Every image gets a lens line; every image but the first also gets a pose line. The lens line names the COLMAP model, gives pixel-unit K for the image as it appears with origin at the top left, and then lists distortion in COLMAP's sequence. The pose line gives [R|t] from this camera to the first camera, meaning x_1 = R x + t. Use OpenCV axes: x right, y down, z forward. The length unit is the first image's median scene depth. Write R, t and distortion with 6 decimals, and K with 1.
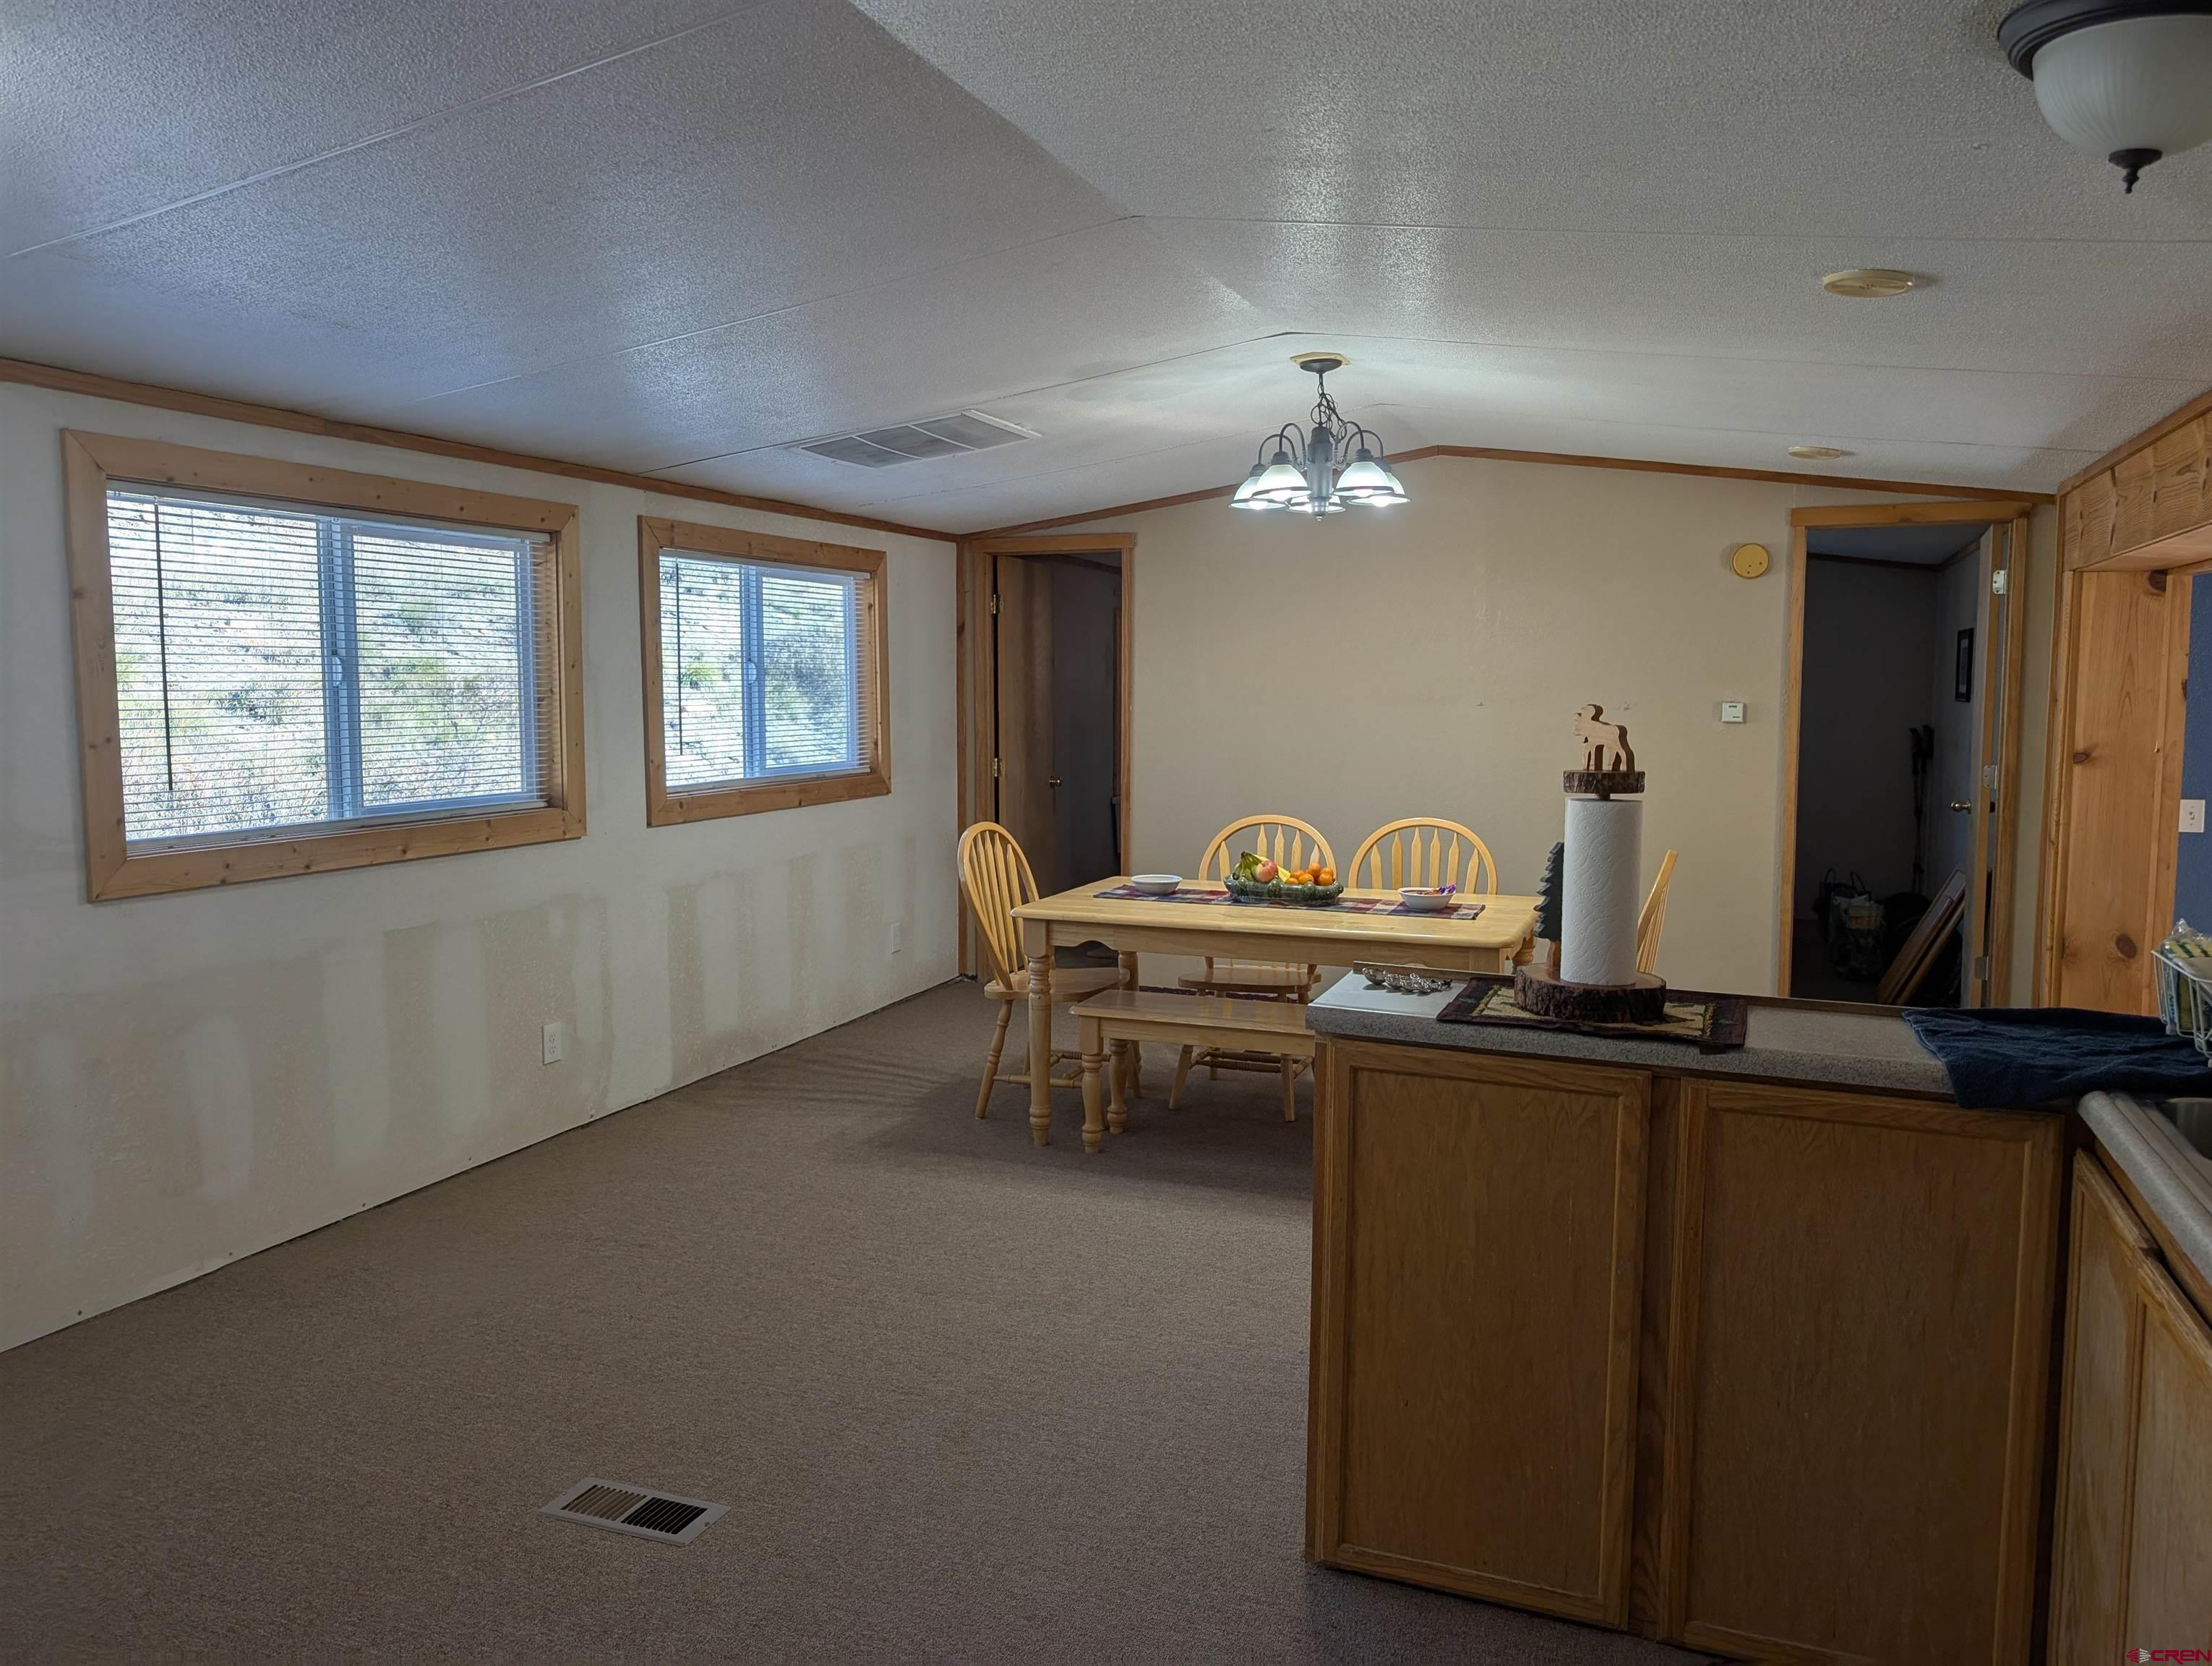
lens RADIAL K [[1565.3, 0, 1106.0], [0, 1565.3, 833.0], [0, 0, 1]] dist [0.004453, -0.022166]
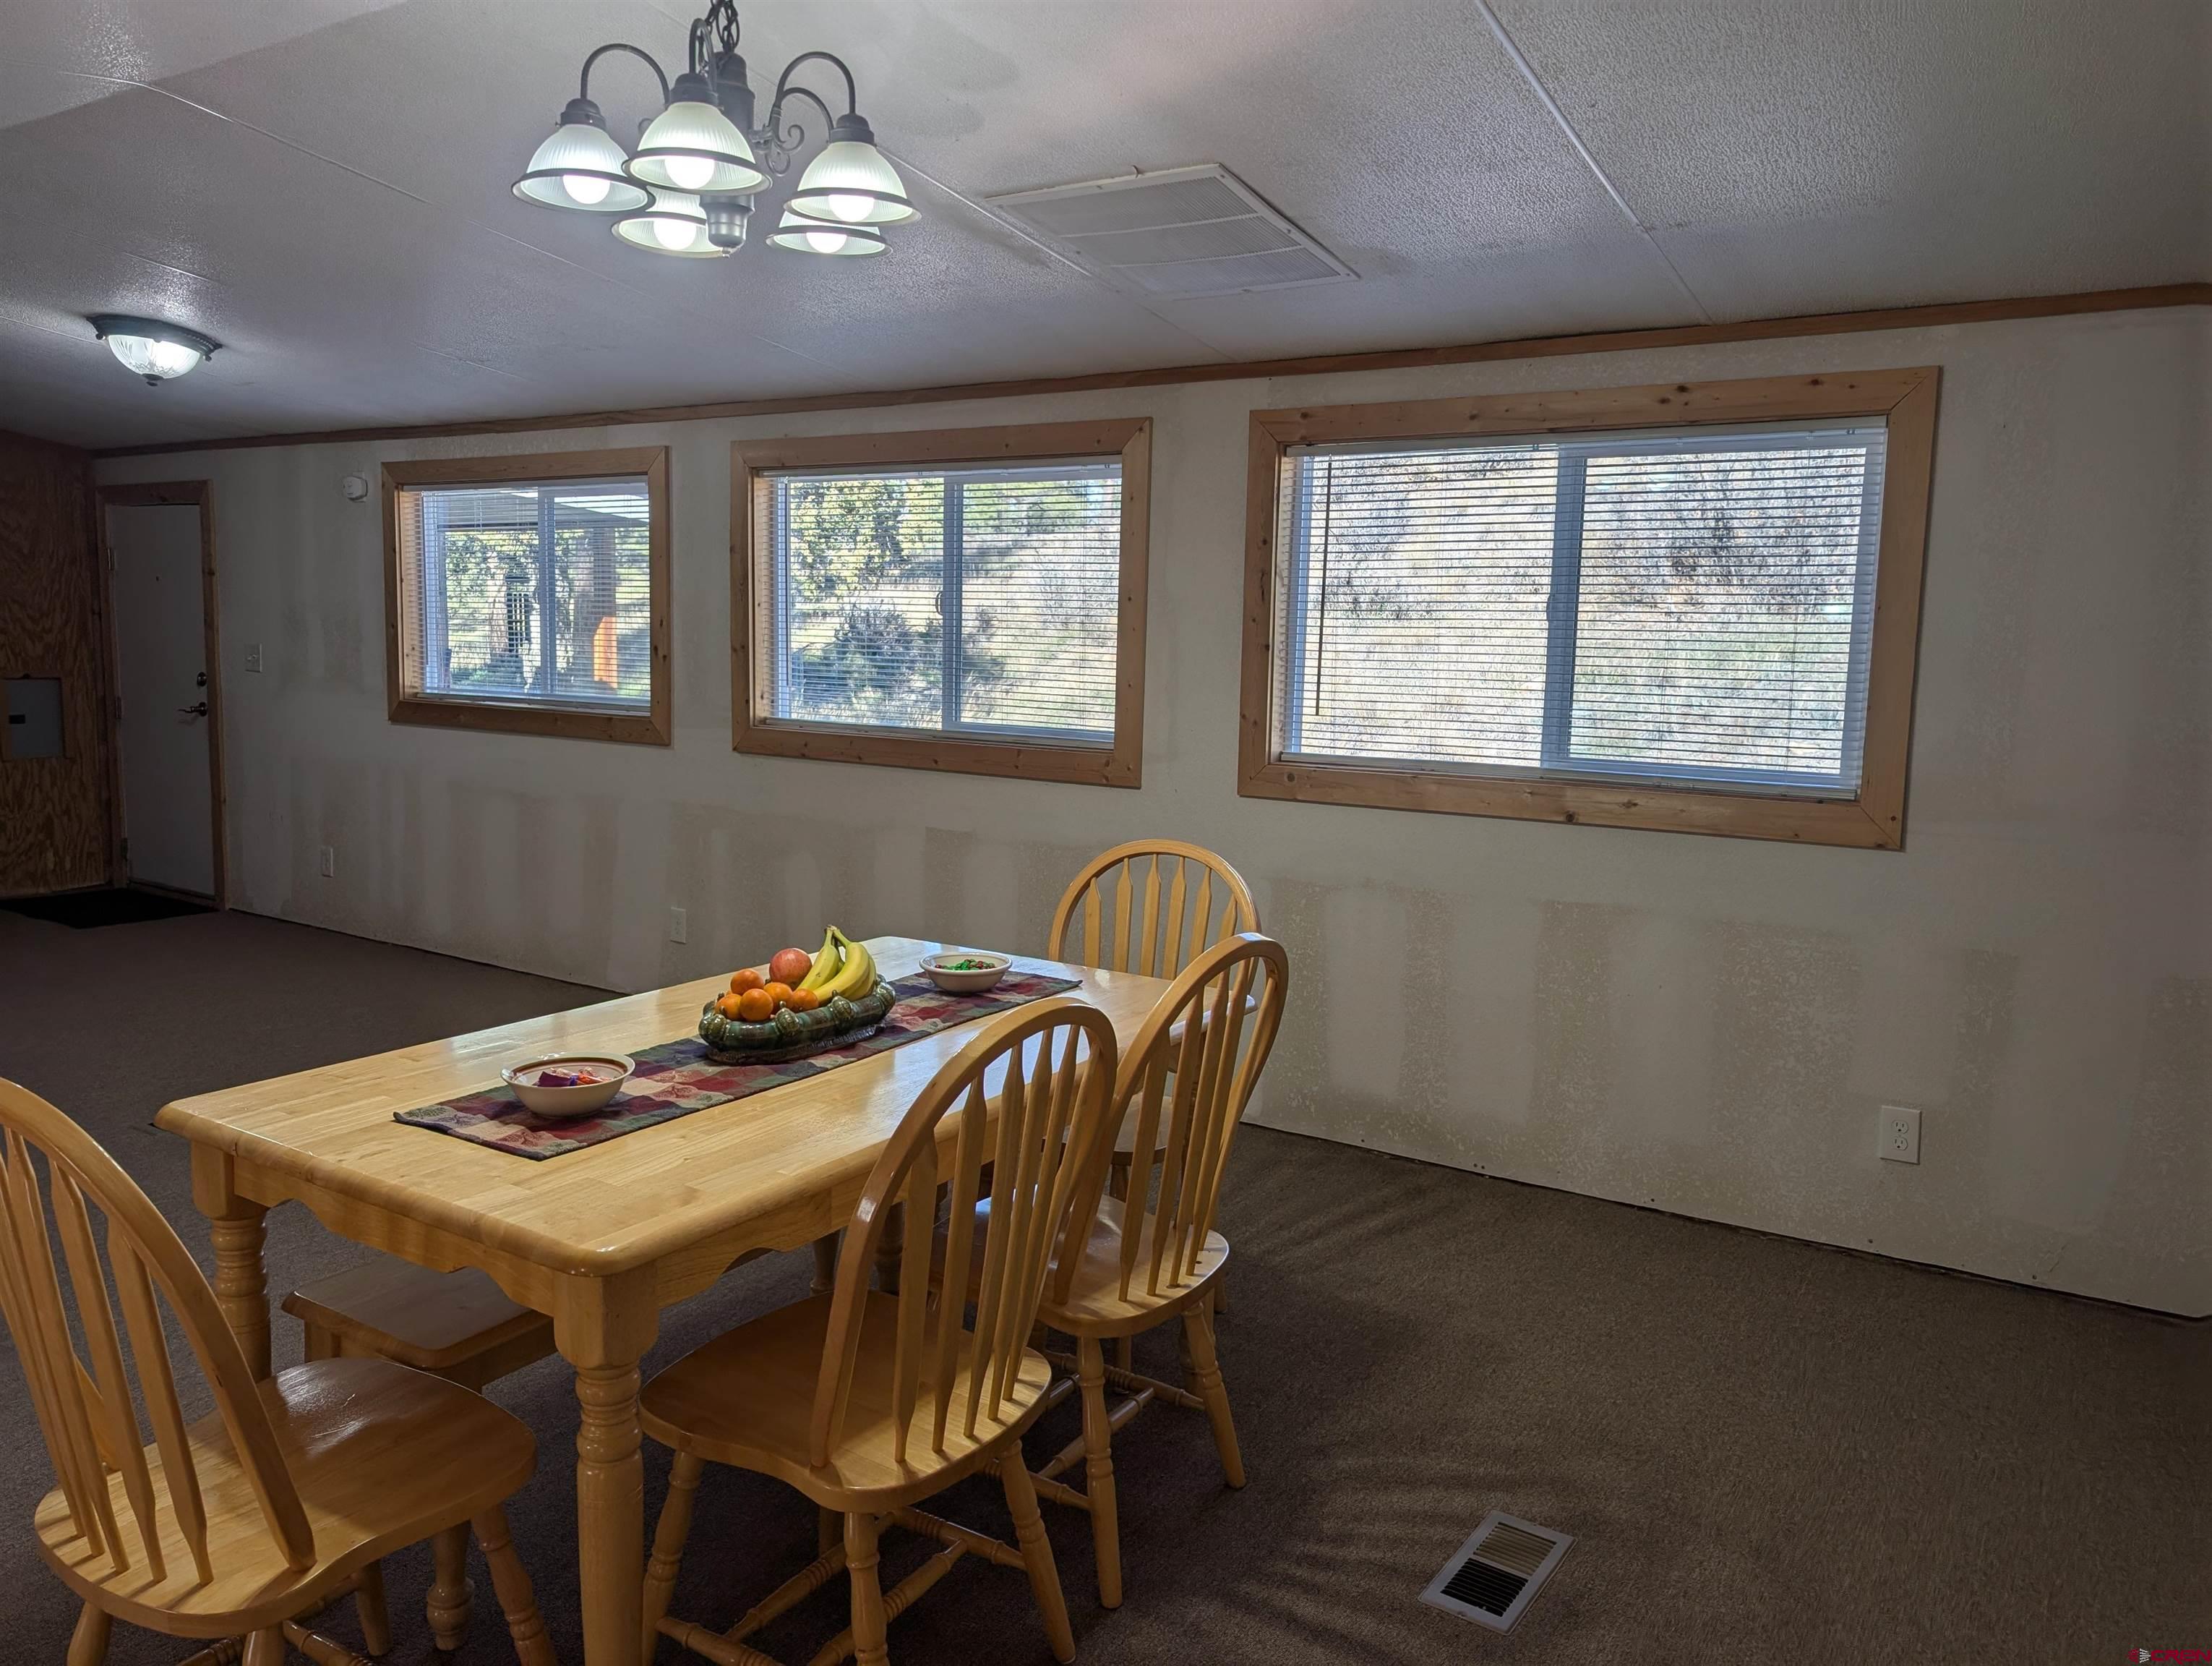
lens RADIAL K [[1567.0, 0, 1108.1], [0, 1567.0, 825.4], [0, 0, 1]] dist [0.000702, -0.033704]
pose [[-0.164820, 0.118548, -0.979173, 0.553771], [-0.120842, 0.982845, 0.139334, -0.099528], [0.978893, 0.141290, -0.147667, 1.119862]]
